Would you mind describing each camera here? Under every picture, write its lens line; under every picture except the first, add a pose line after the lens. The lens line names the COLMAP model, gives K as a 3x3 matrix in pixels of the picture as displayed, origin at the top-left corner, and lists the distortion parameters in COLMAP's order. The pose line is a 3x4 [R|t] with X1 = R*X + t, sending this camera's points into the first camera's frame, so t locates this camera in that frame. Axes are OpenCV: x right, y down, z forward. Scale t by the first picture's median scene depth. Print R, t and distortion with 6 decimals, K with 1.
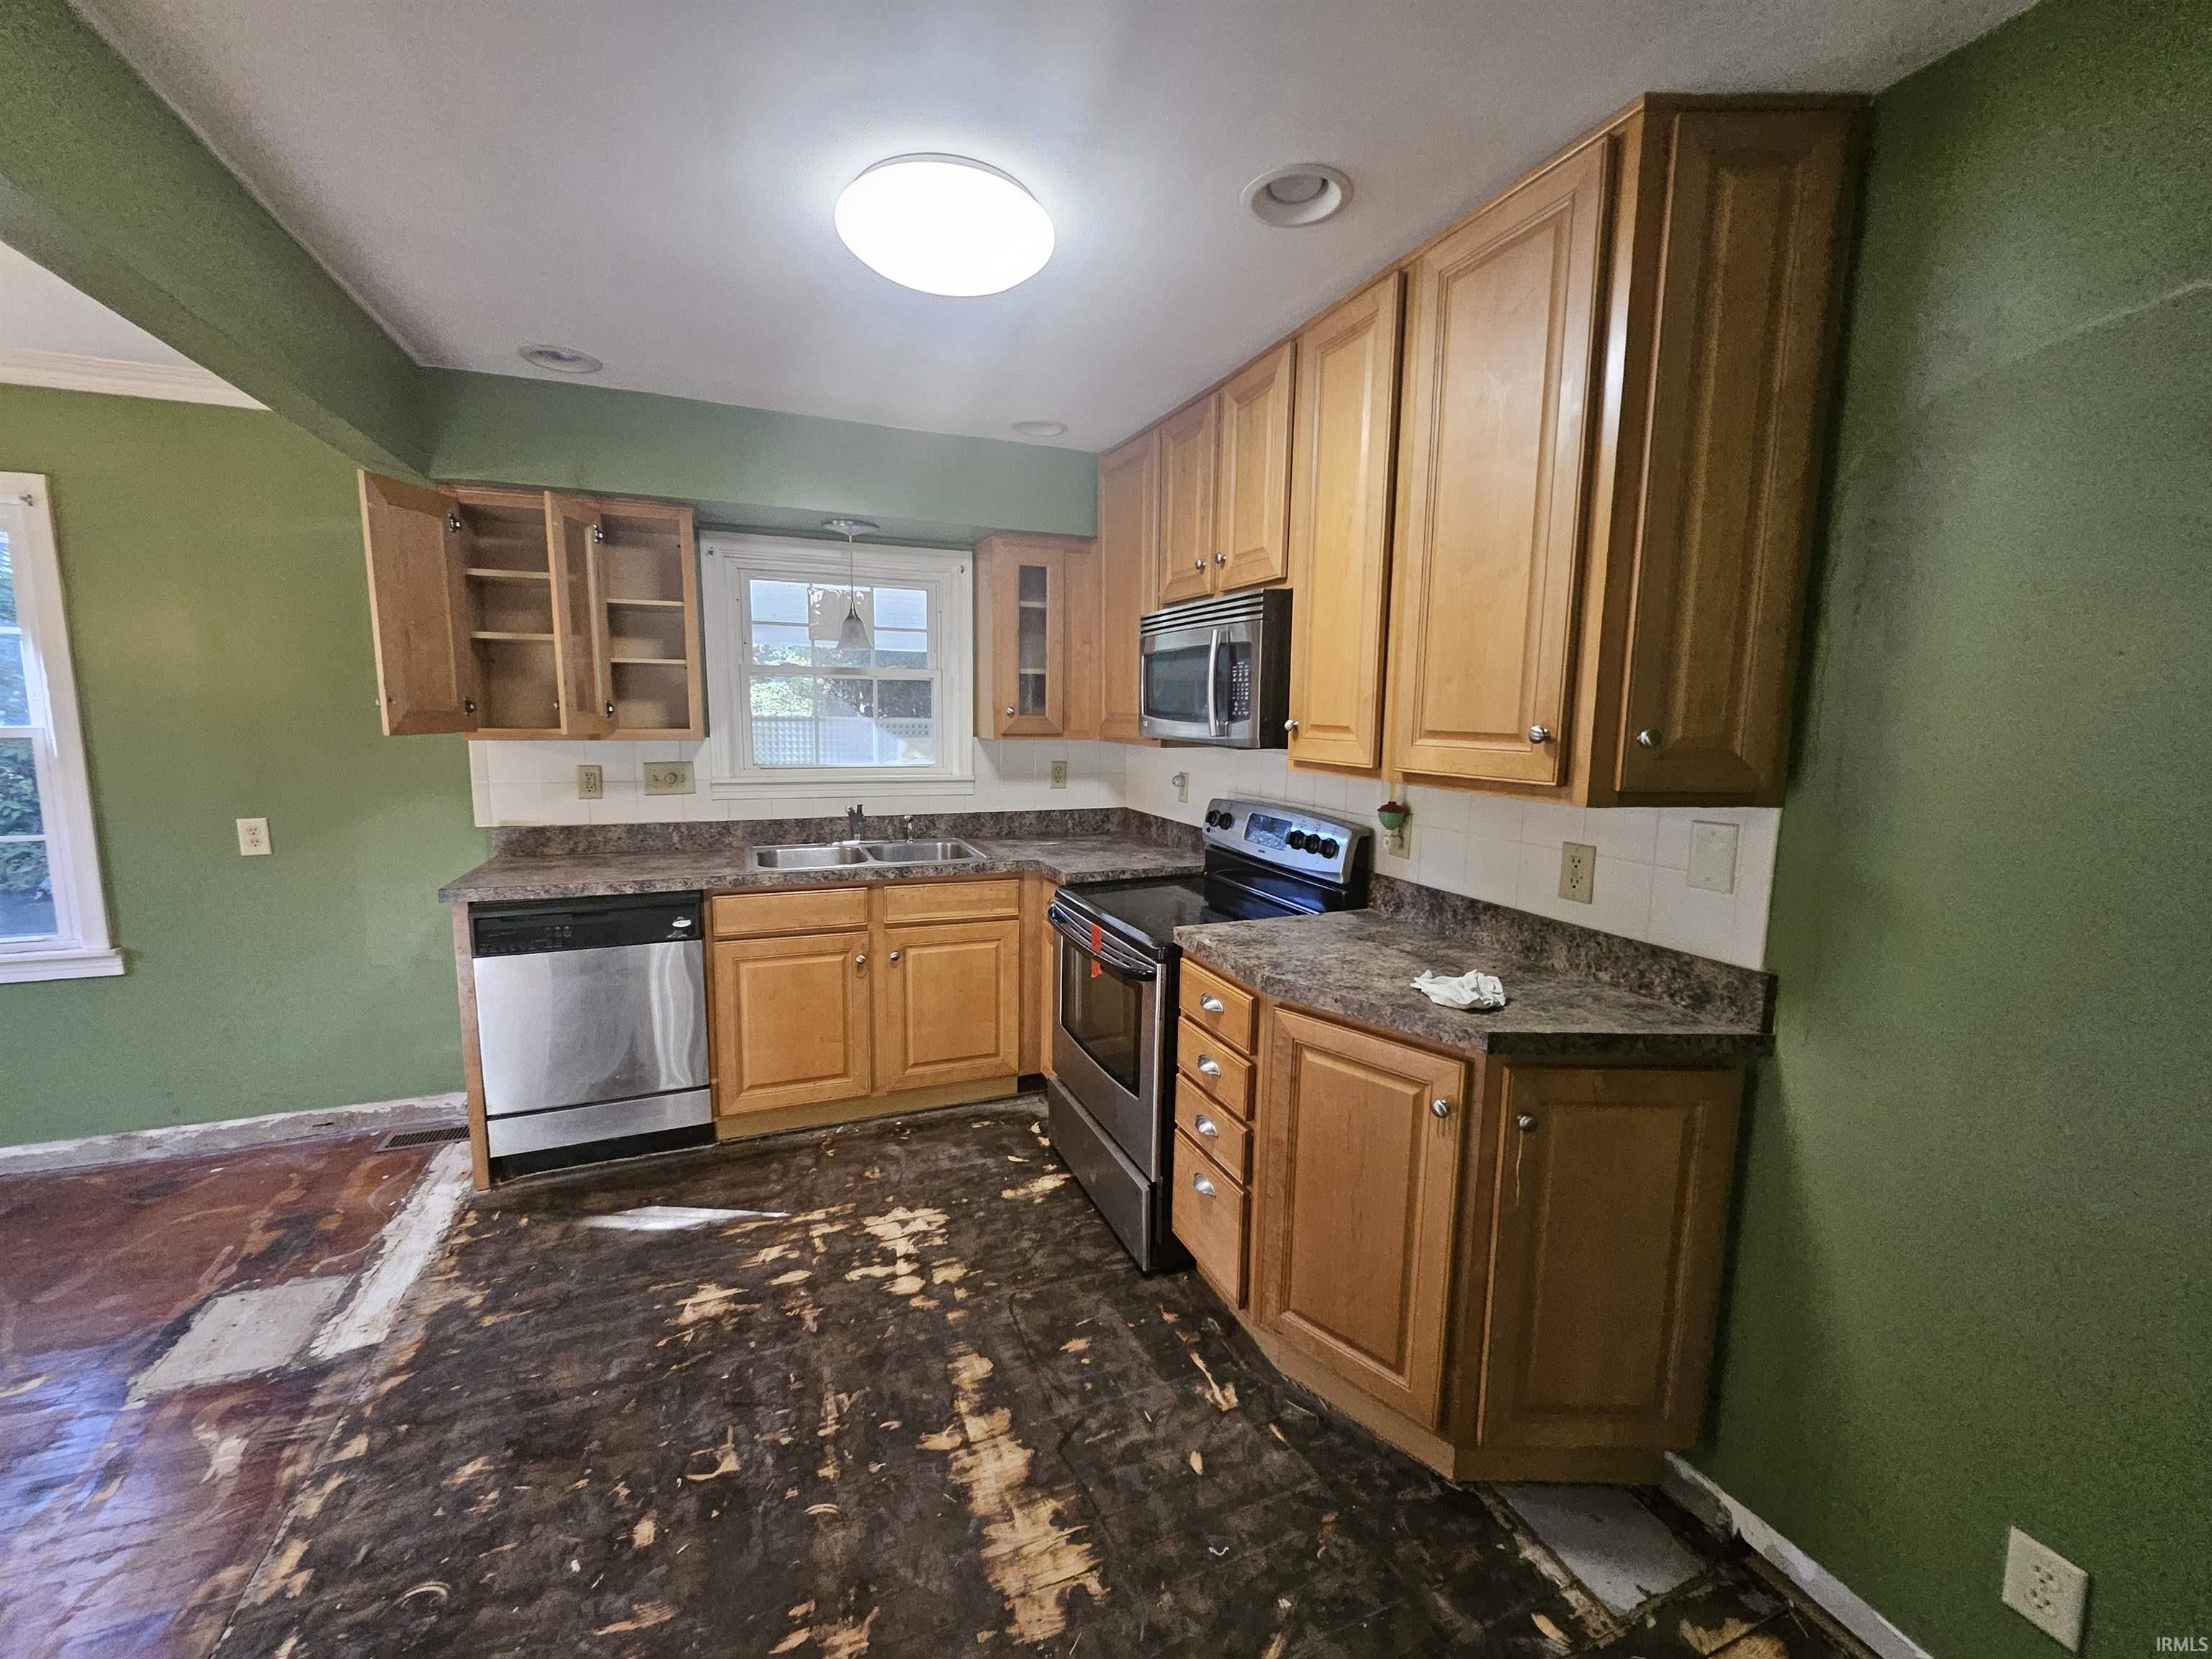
lens RADIAL K [[869.9, 0, 1088.4], [0, 869.9, 824.6], [0, 0, 1]] dist [0.009243, -0.003963]
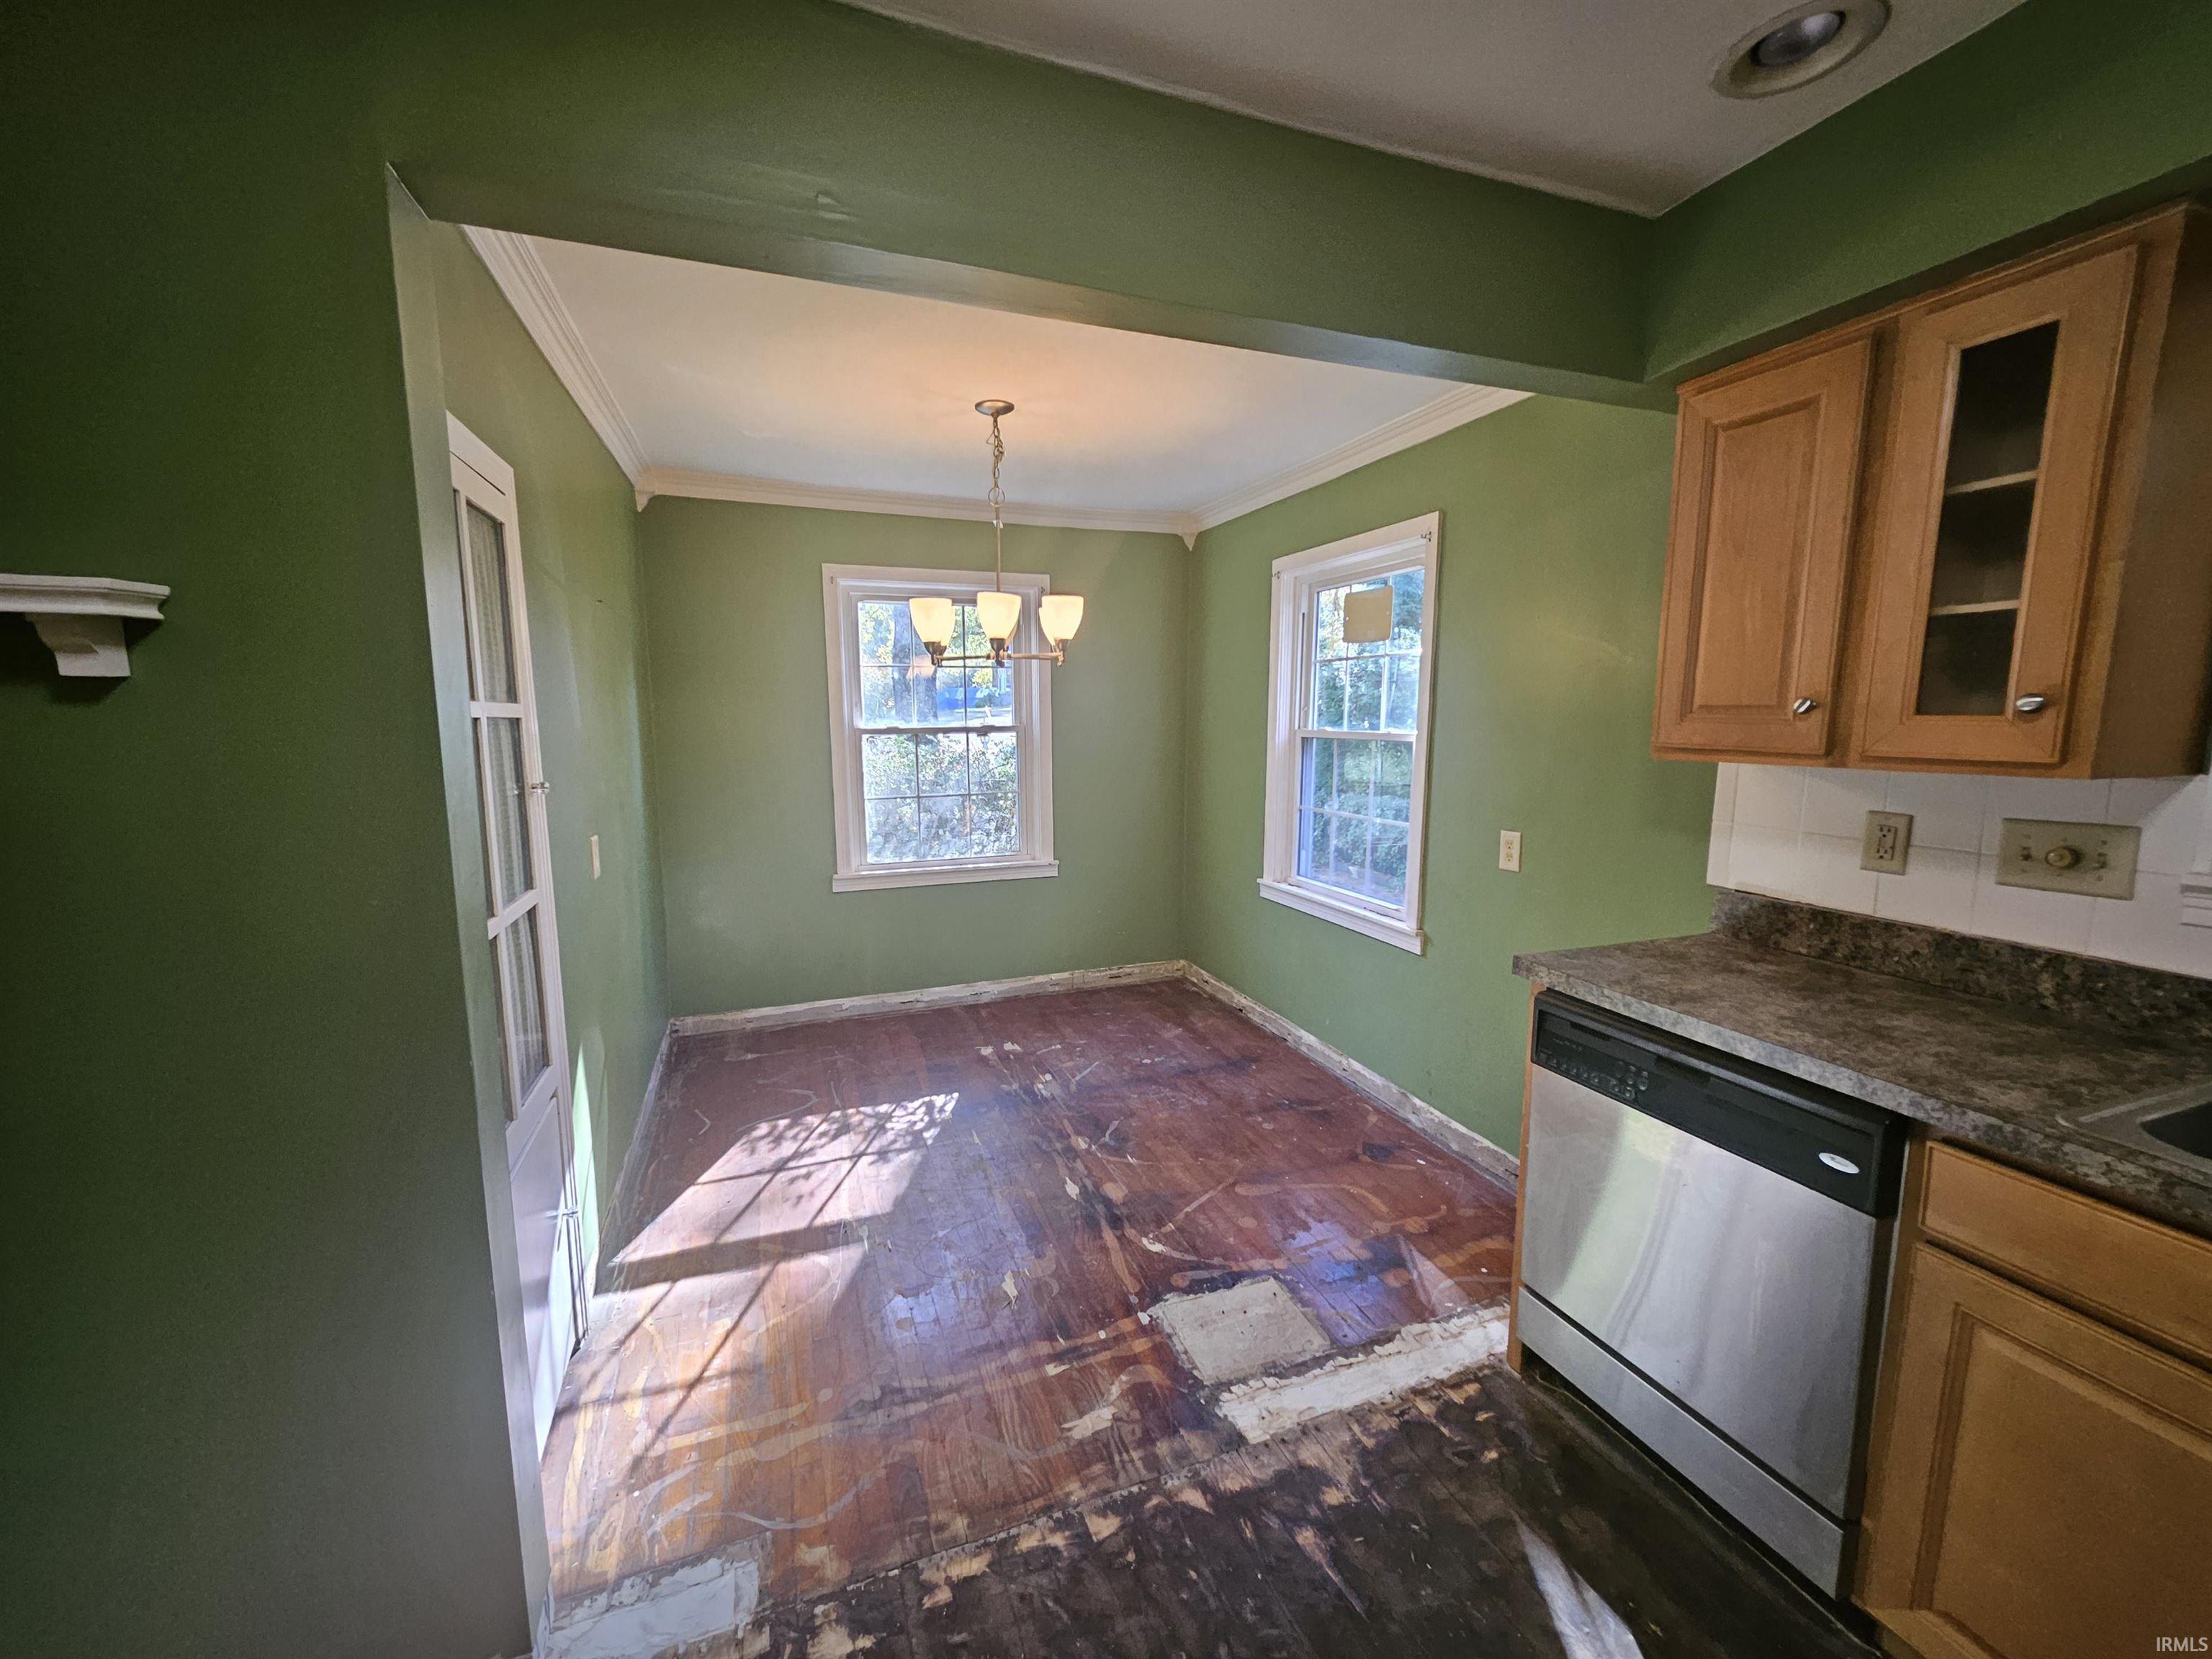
lens RADIAL K [[869.9, 0, 1107.9], [0, 869.9, 828.1], [0, 0, 1]] dist [0.009243, -0.003963]
pose [[-0.007559, 0.119266, -0.992834, -0.019377], [-0.128271, 0.984544, 0.119247, -0.081504], [0.991710, 0.128253, 0.007856, 0.674895]]
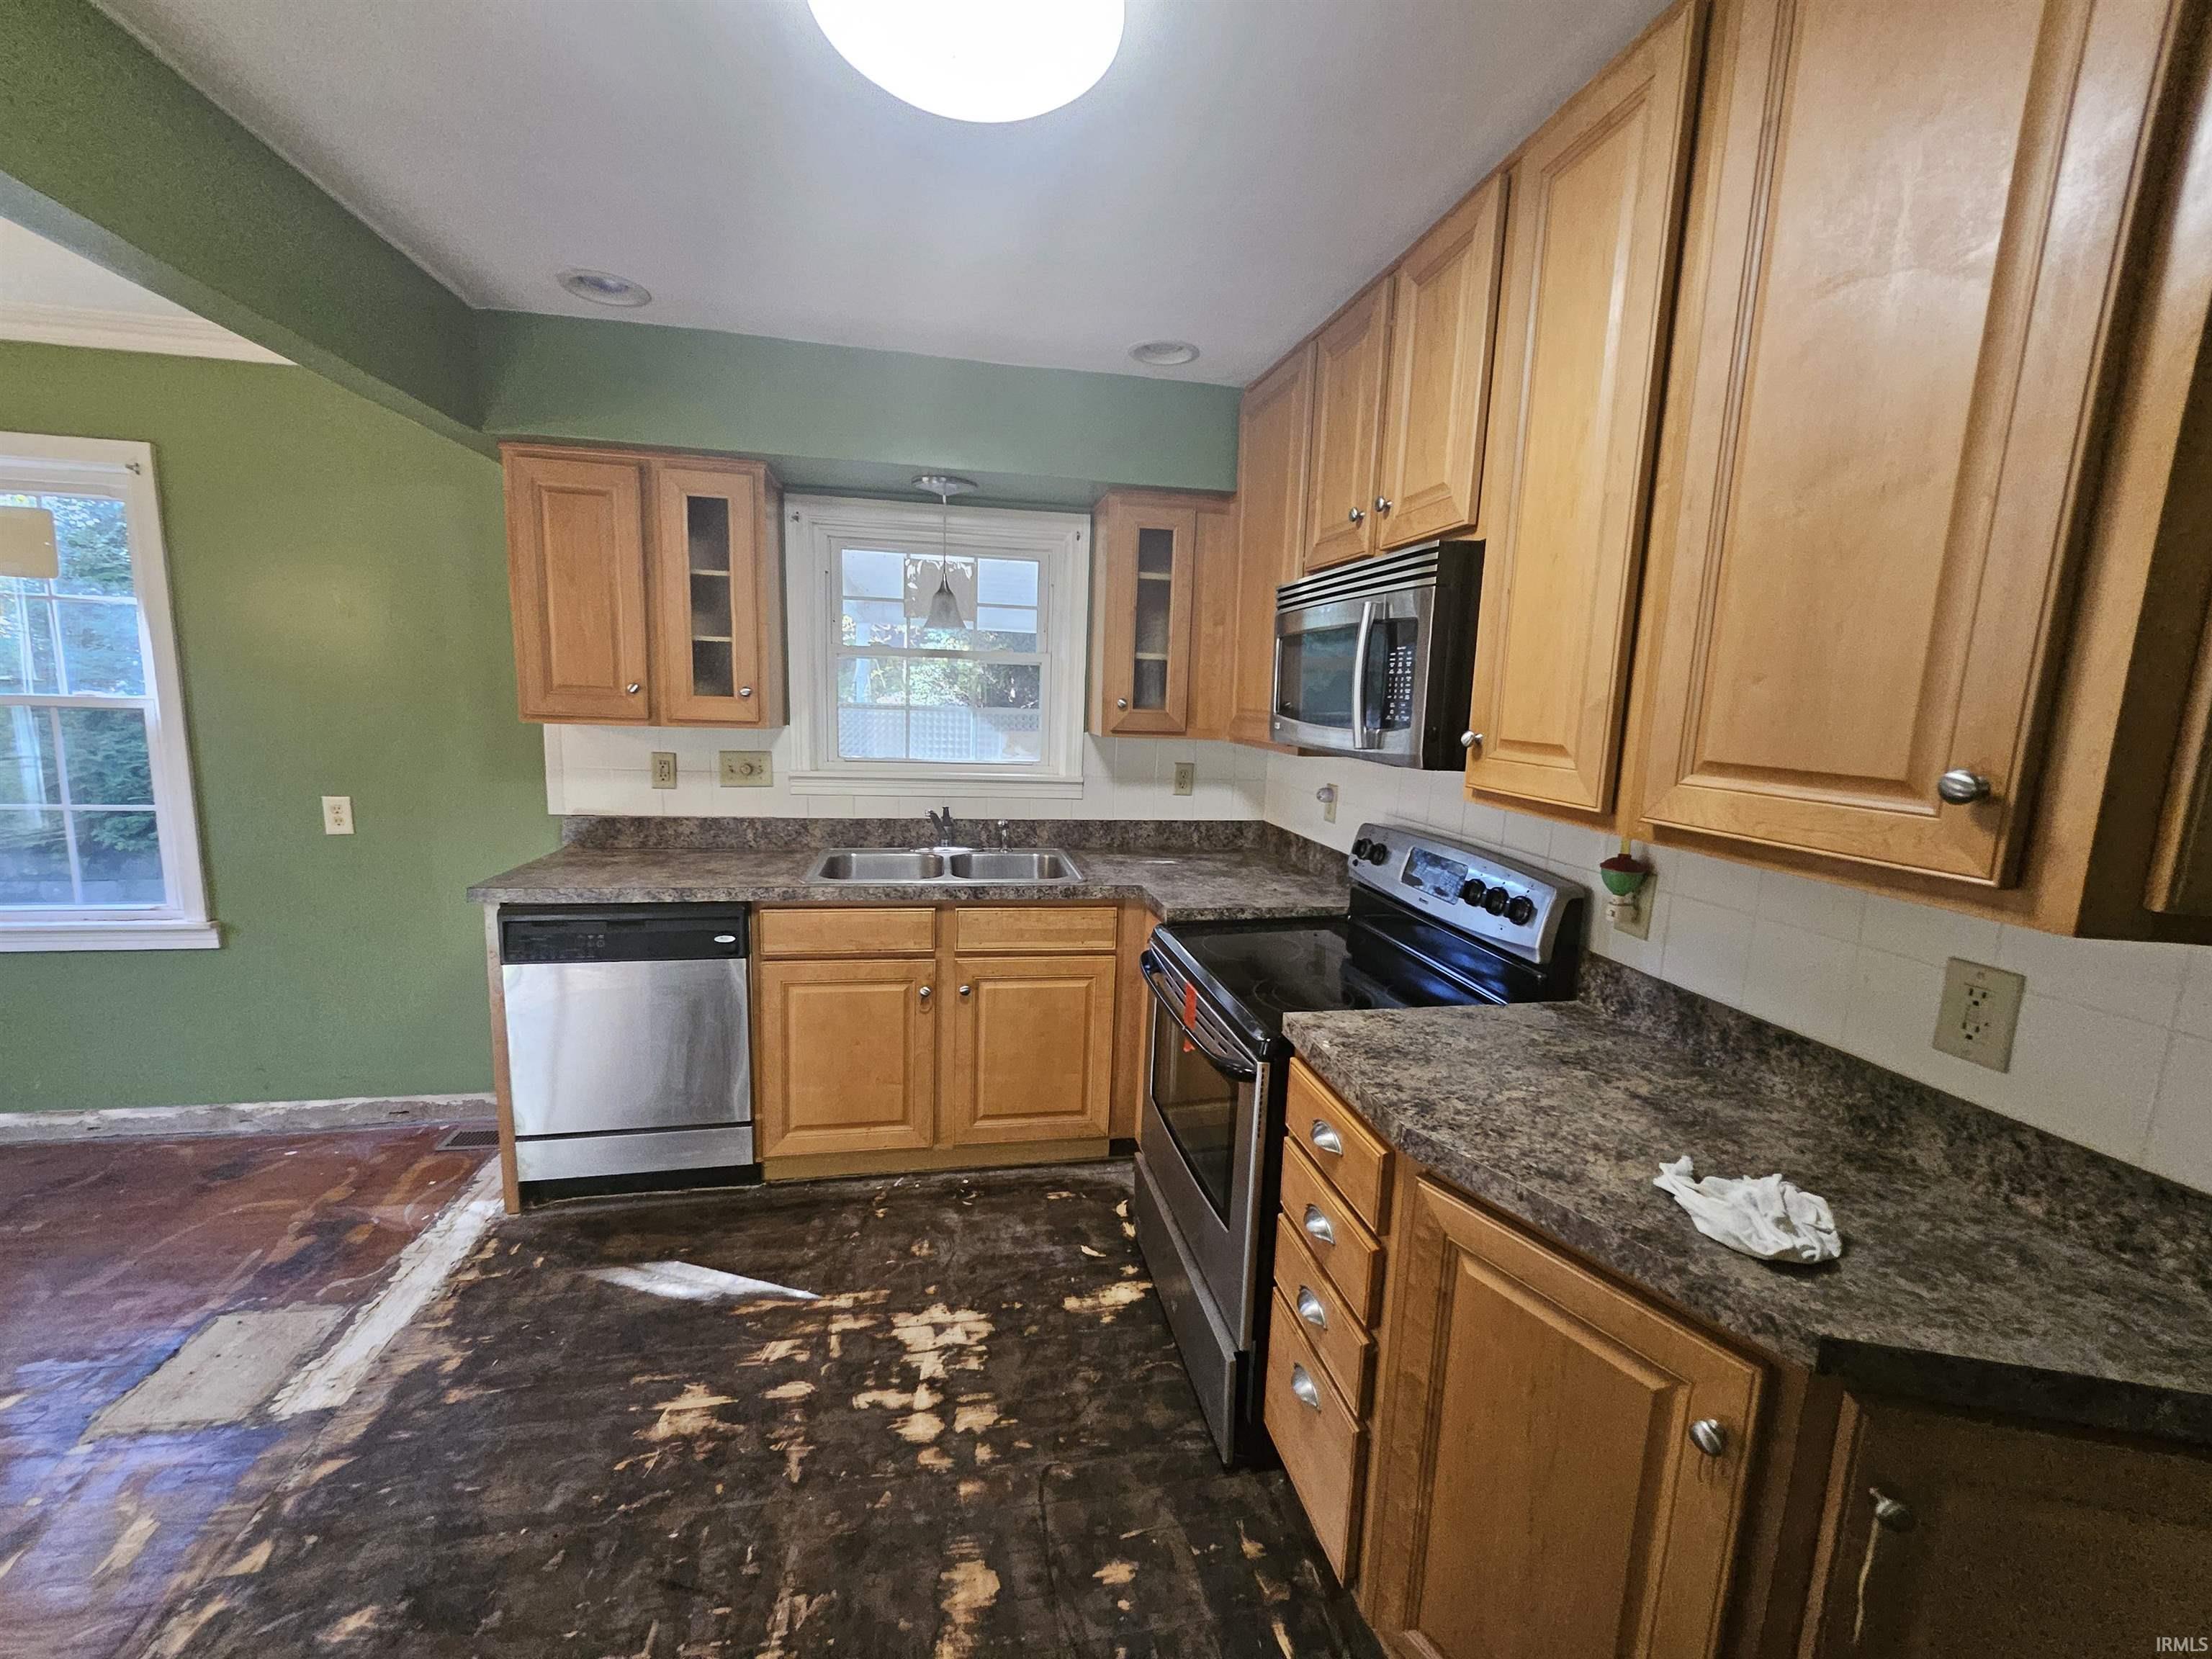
lens RADIAL K [[869.9, 0, 1093.9], [0, 869.9, 822.8], [0, 0, 1]] dist [0.009243, -0.003963]
pose [[0.981441, 0.048850, -0.185440, 0.064092], [-0.046306, 0.998765, 0.018029, -0.041963], [0.186092, -0.009108, 0.982490, 0.242058]]
